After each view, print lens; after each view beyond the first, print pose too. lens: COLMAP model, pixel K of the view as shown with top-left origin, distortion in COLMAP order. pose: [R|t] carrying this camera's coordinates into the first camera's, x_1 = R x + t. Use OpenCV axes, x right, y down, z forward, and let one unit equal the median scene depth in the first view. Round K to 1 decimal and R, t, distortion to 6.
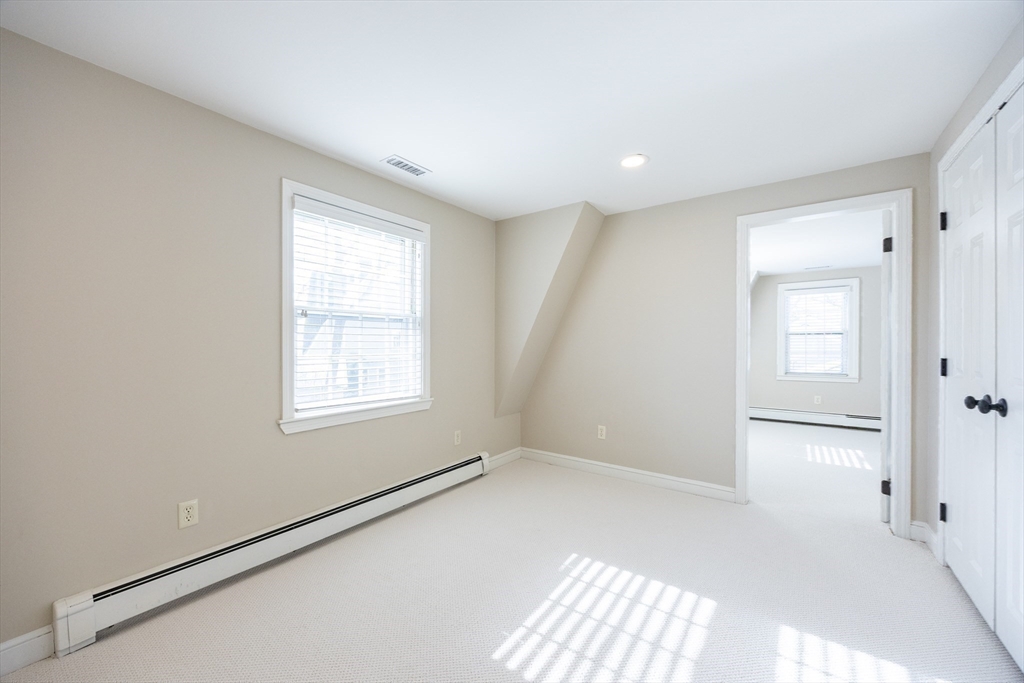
lens RADIAL K [[387.4, 0, 512.0], [0, 387.4, 341.5], [0, 0, 1]] dist [-0.001022, -0.000095]
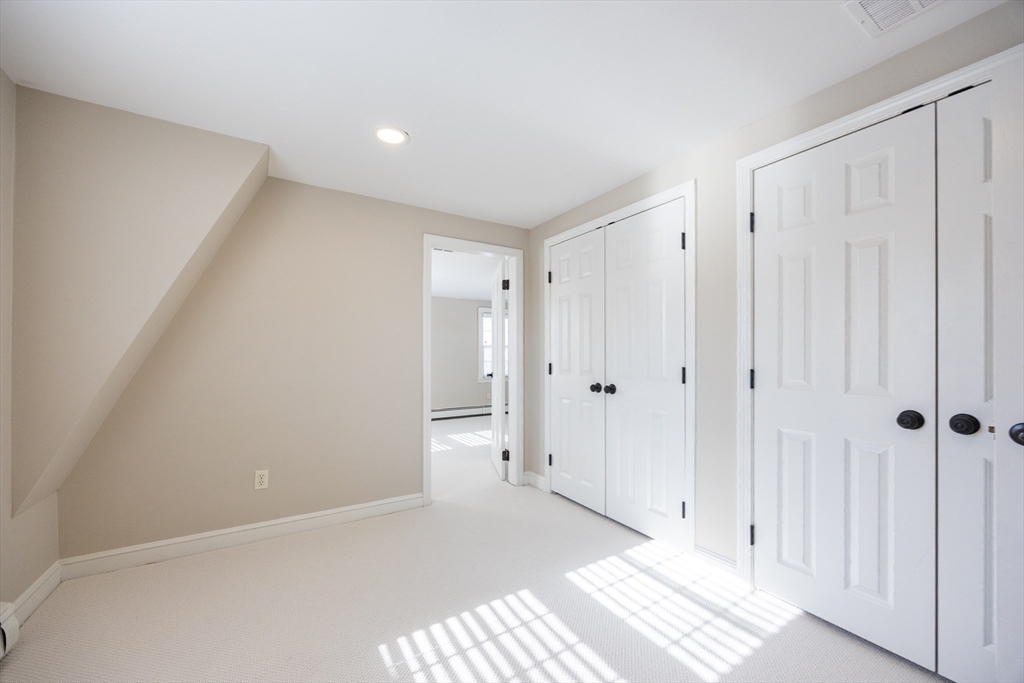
lens RADIAL K [[396.2, 0, 515.6], [0, 396.2, 346.1], [0, 0, 1]] dist [-0.002549, -0.000004]
pose [[0.370607, 0.020641, 0.928560, -0.395964], [-0.006915, 0.999787, -0.019464, 0.005039], [-0.928764, 0.000792, 0.370671, 0.449561]]
